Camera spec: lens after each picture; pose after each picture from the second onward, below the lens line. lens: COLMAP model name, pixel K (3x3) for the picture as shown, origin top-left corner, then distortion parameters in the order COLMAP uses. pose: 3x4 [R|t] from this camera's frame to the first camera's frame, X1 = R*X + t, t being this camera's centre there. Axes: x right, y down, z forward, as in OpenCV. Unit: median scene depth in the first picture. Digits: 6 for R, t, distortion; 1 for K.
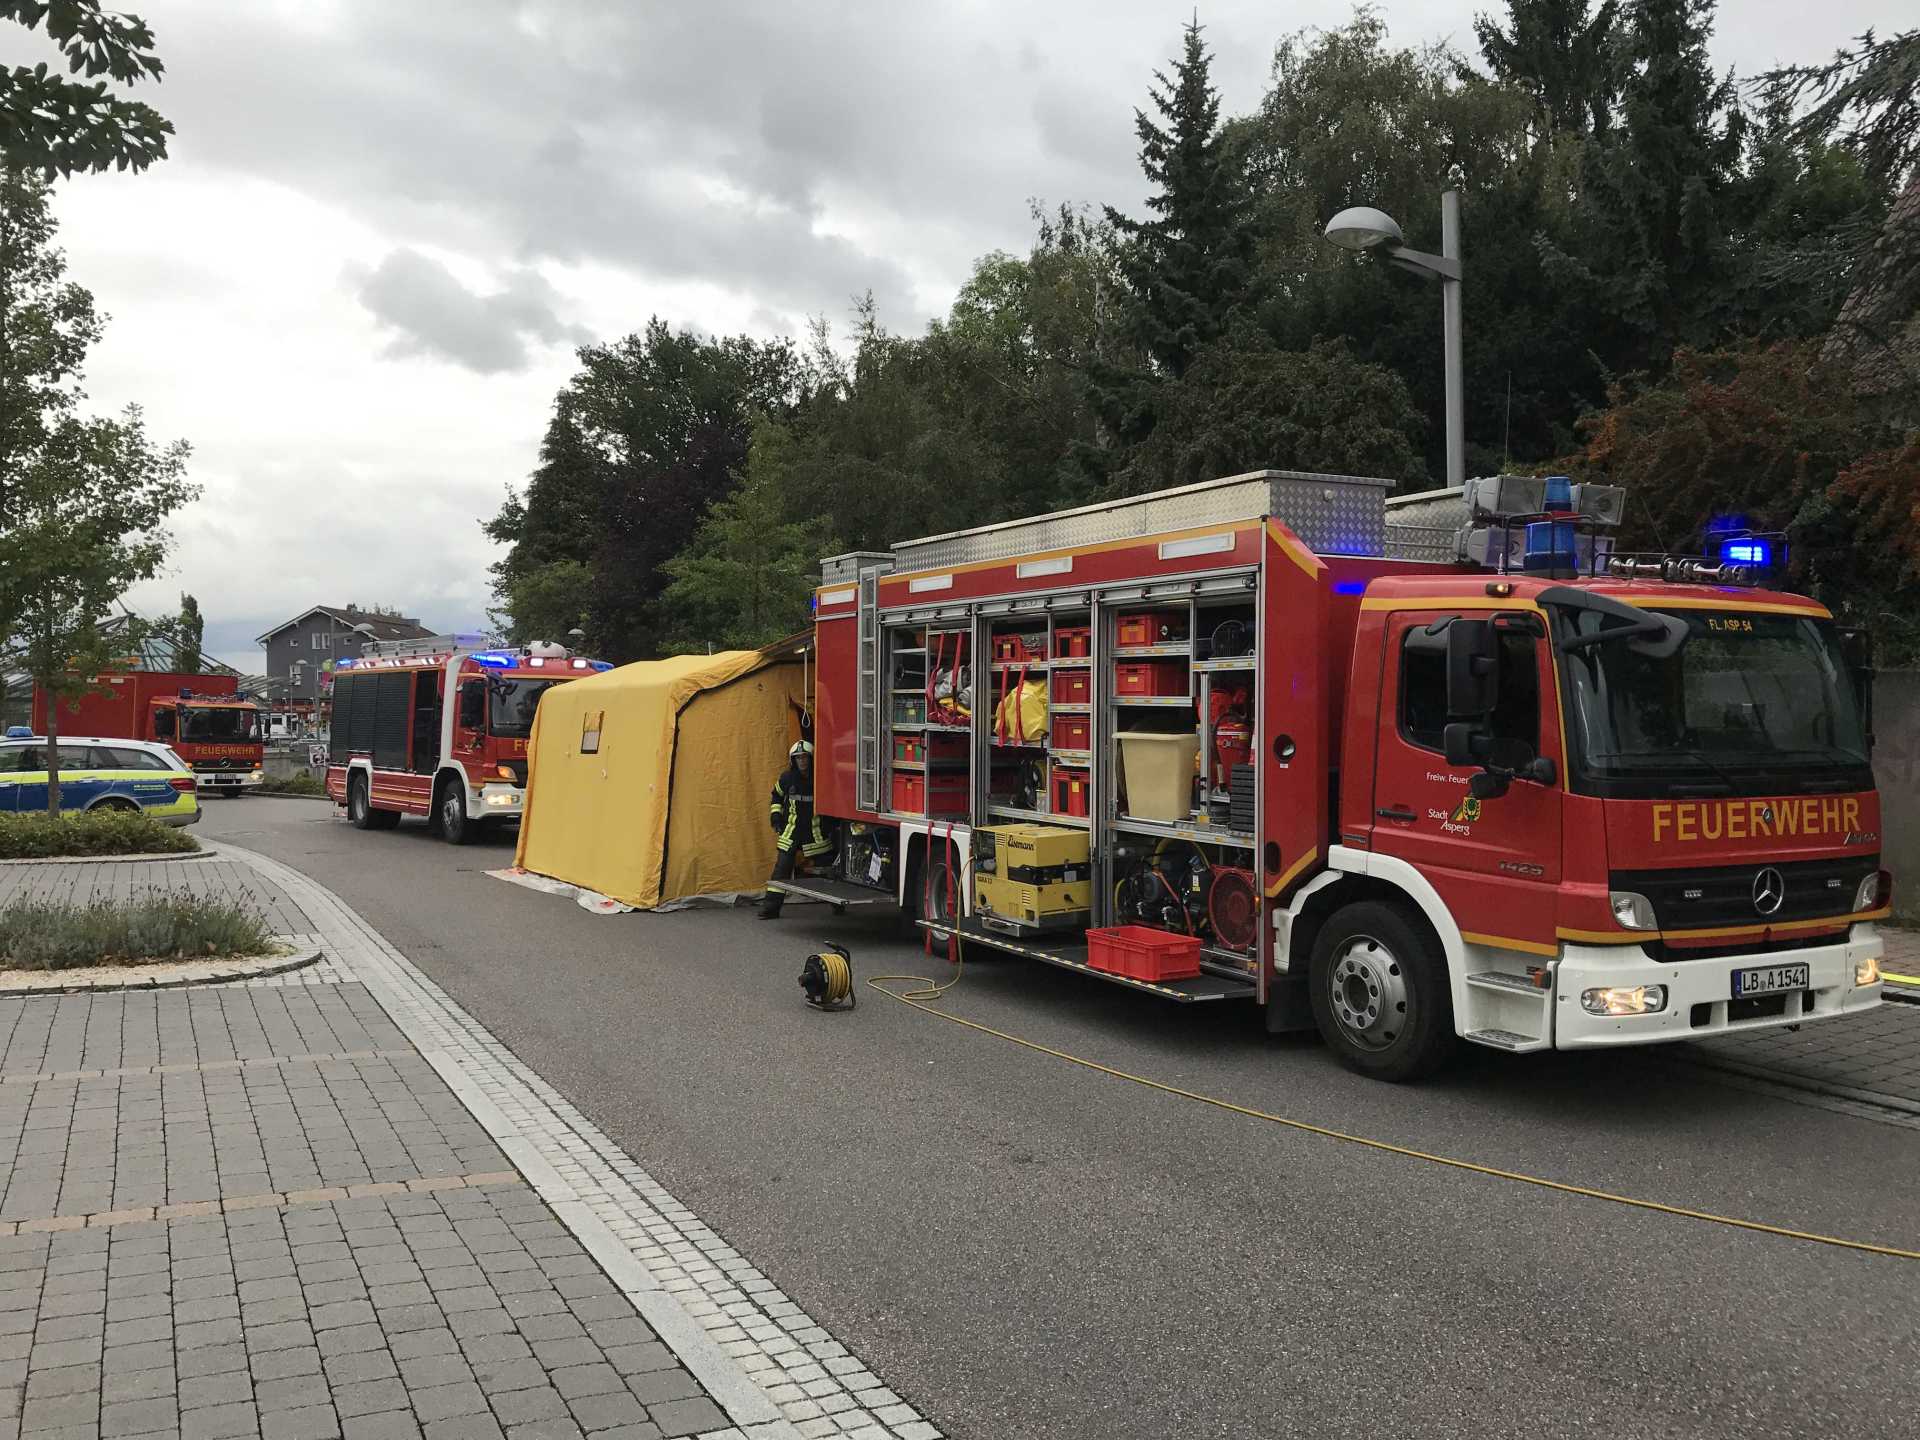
lens RADIAL K [[1561.5, 0, 948.0], [0, 1561.5, 696.8], [0, 0, 1]] dist [0.025126, -0.047044]
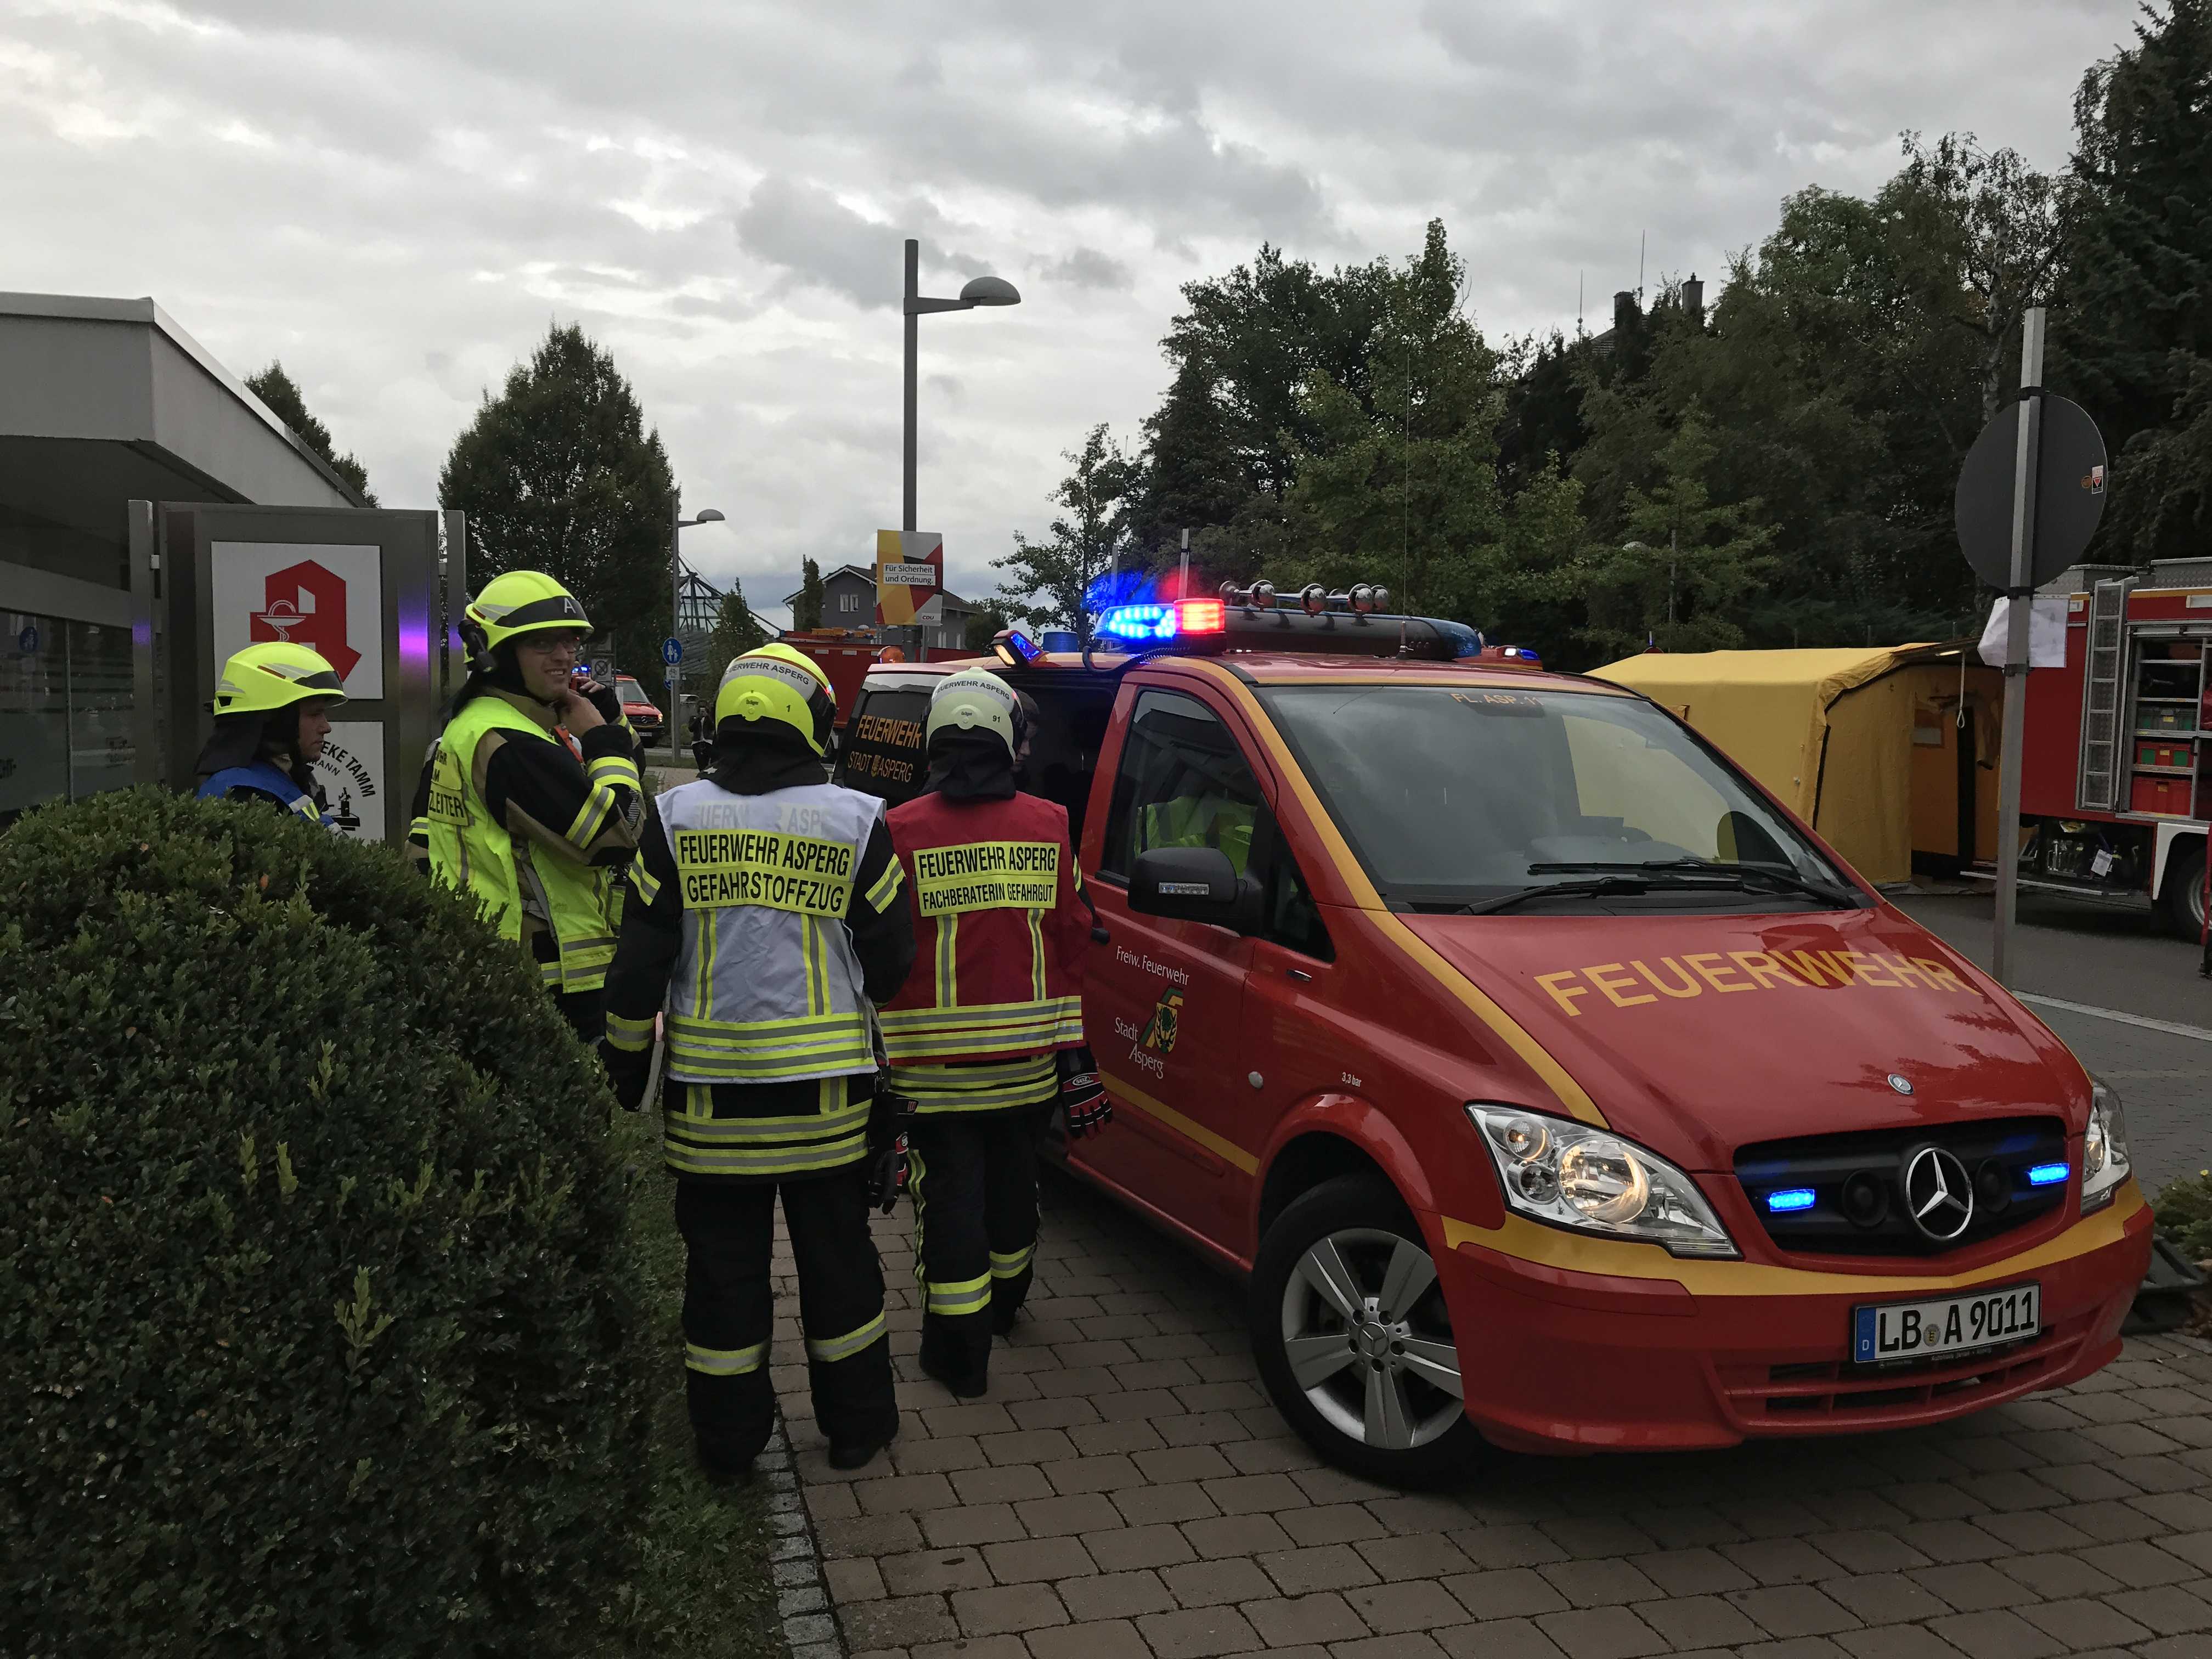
lens RADIAL K [[1799.0, 0, 1092.2], [0, 1799.0, 802.8], [0, 0, 1]] dist [0.025126, -0.047044]
pose [[0.980827, 0.027469, -0.192936, -0.262078], [-0.012740, 0.996937, 0.077168, -0.009968], [0.194465, -0.073230, 0.978172, -0.182587]]
